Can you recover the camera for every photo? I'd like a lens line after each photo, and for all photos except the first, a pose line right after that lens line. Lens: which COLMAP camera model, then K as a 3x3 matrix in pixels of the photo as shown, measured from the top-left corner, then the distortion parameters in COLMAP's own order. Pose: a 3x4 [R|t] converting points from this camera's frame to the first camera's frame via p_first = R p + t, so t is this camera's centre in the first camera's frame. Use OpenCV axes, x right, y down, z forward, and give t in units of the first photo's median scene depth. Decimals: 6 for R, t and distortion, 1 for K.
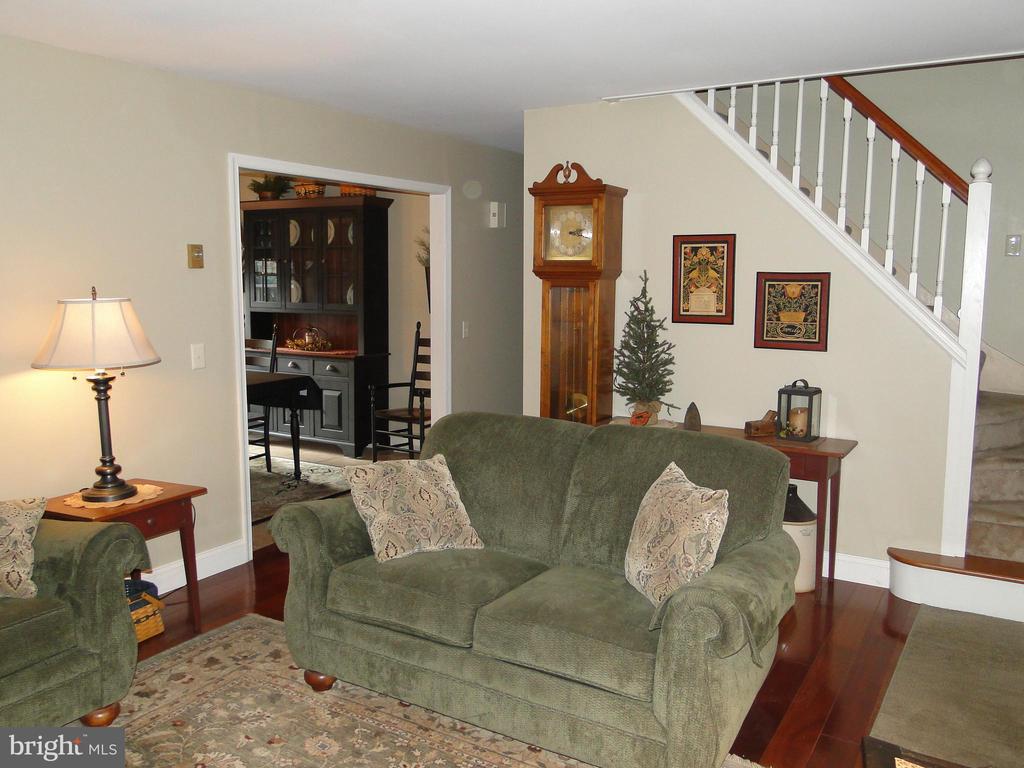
lens RADIAL K [[845.2, 0, 515.3], [0, 845.2, 380.0], [0, 0, 1]] dist [0.000164, -0.007075]
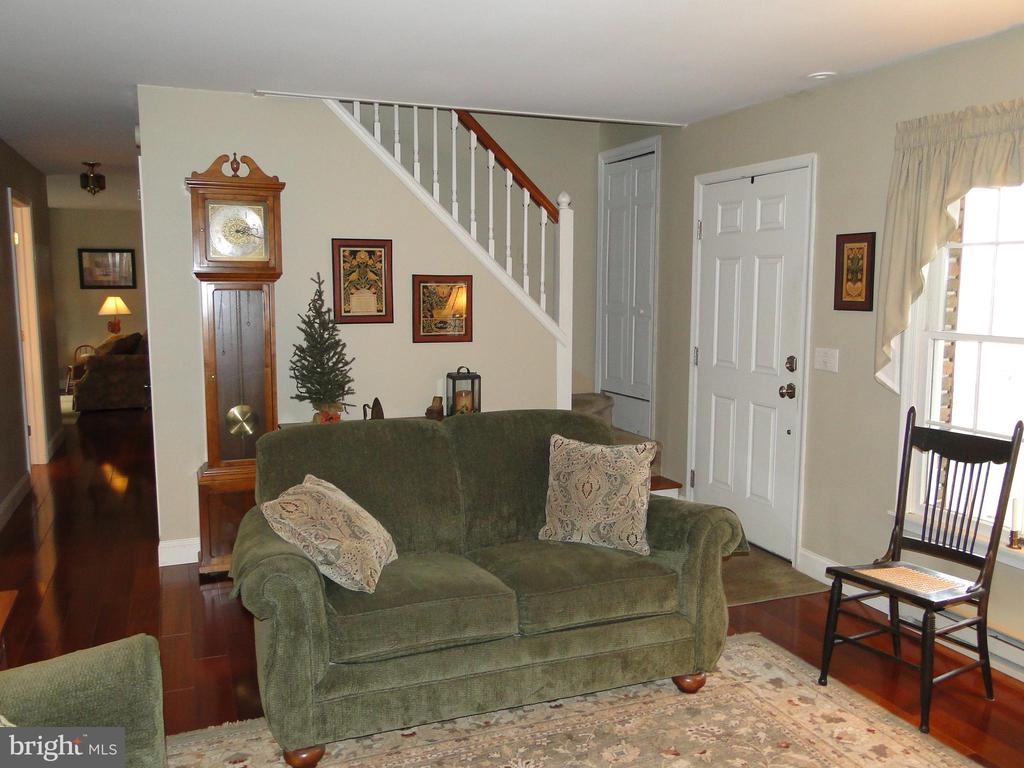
lens RADIAL K [[848.7, 0, 512.0], [0, 848.7, 384.0], [0, 0, 1]] dist [0.000364, -0.000605]
pose [[0.603116, -0.097120, 0.791719, -0.526330], [0.099324, 0.993979, 0.046268, -0.022917], [-0.791445, 0.050731, 0.609131, 0.218723]]
